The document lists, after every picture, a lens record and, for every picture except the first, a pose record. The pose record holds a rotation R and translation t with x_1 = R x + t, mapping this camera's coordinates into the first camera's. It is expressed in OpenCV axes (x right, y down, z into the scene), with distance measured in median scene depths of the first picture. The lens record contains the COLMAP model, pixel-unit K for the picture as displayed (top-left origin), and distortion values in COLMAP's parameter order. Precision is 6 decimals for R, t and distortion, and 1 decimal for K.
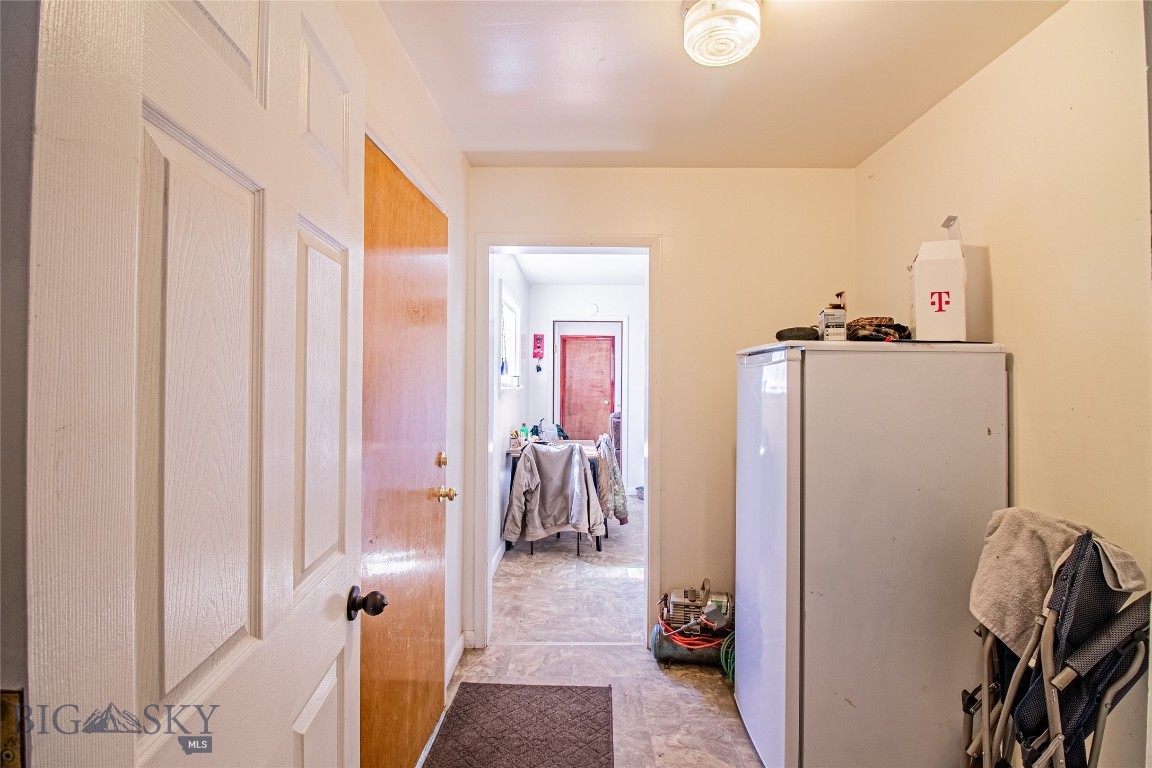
lens RADIAL K [[553.0, 0, 577.0], [0, 553.0, 379.4], [0, 0, 1]] dist [-0.005221, -0.002185]
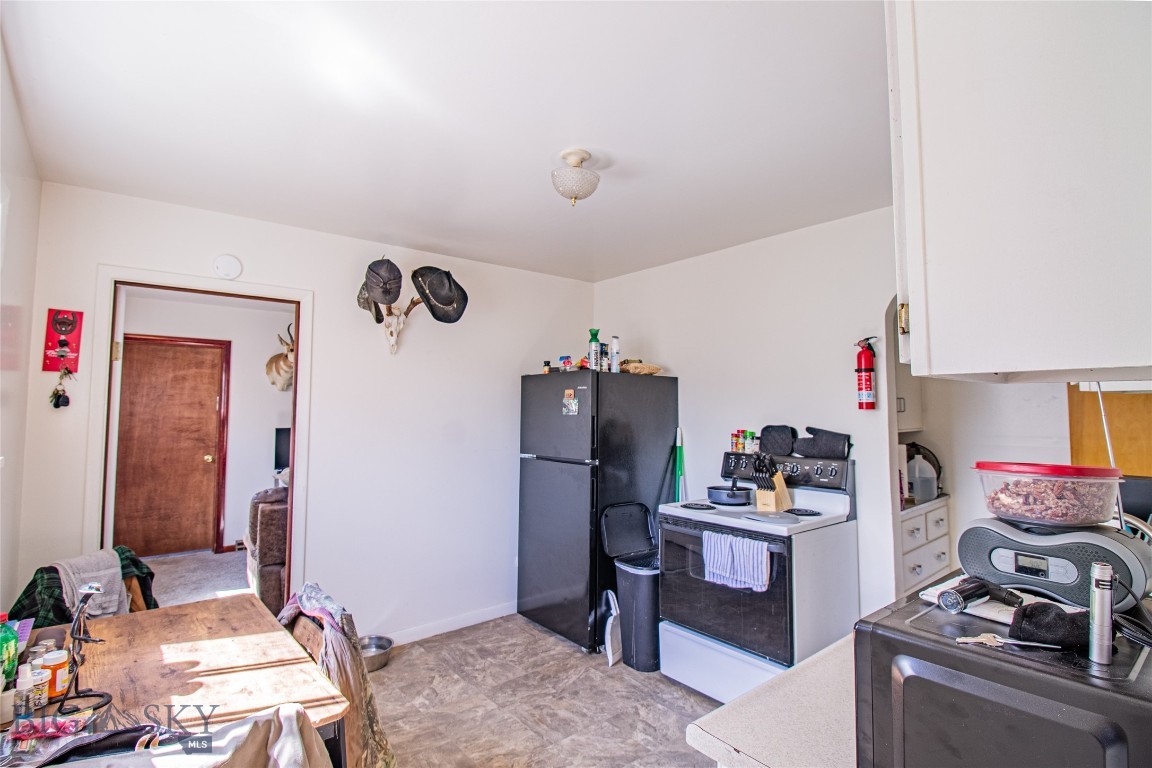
lens RADIAL K [[553.0, 0, 572.3], [0, 553.0, 377.4], [0, 0, 1]] dist [-0.005221, -0.002185]
pose [[0.758464, 0.035364, 0.650755, -0.048050], [0.000837, 0.998473, -0.055236, -0.013322], [-0.651714, 0.042439, 0.757276, 0.475616]]
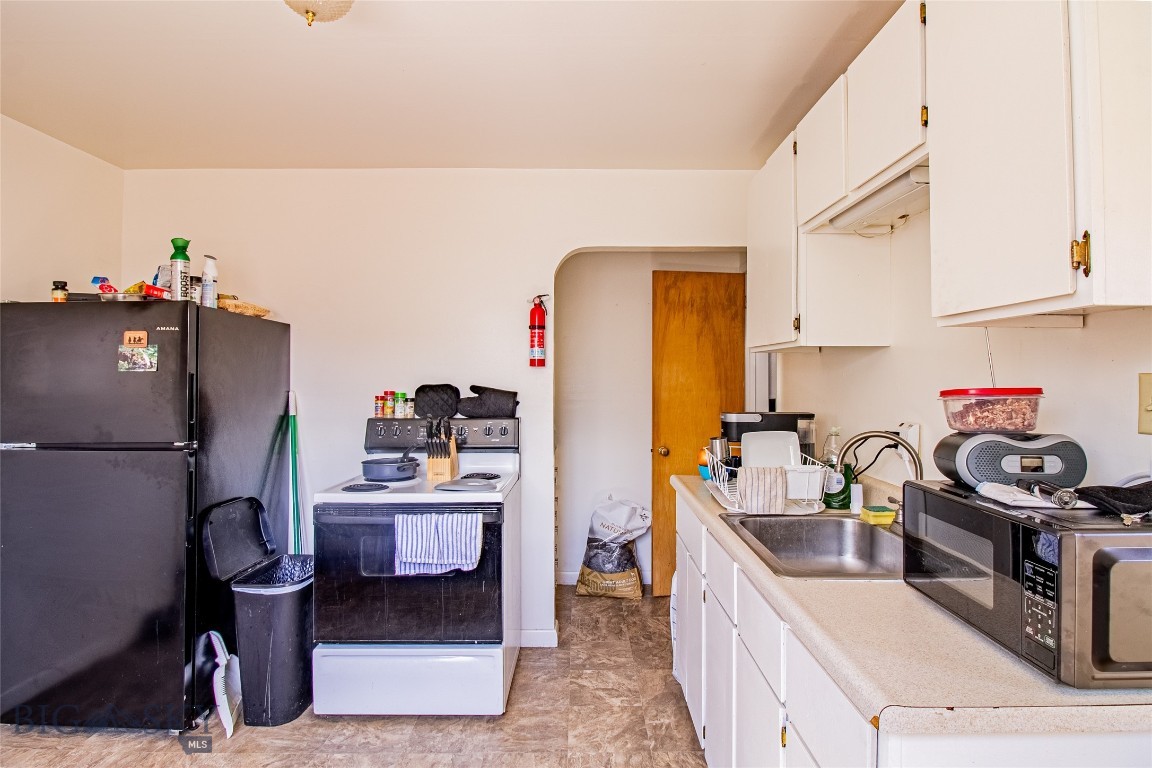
lens RADIAL K [[589.5, 0, 580.9], [0, 589.5, 375.1], [0, 0, 1]] dist [-0.006271, -0.004386]
pose [[-0.019095, 0.003218, 0.999813, -0.056409], [-0.000398, 0.999995, -0.003226, -0.001172], [-0.999818, -0.000459, -0.019093, 0.667562]]
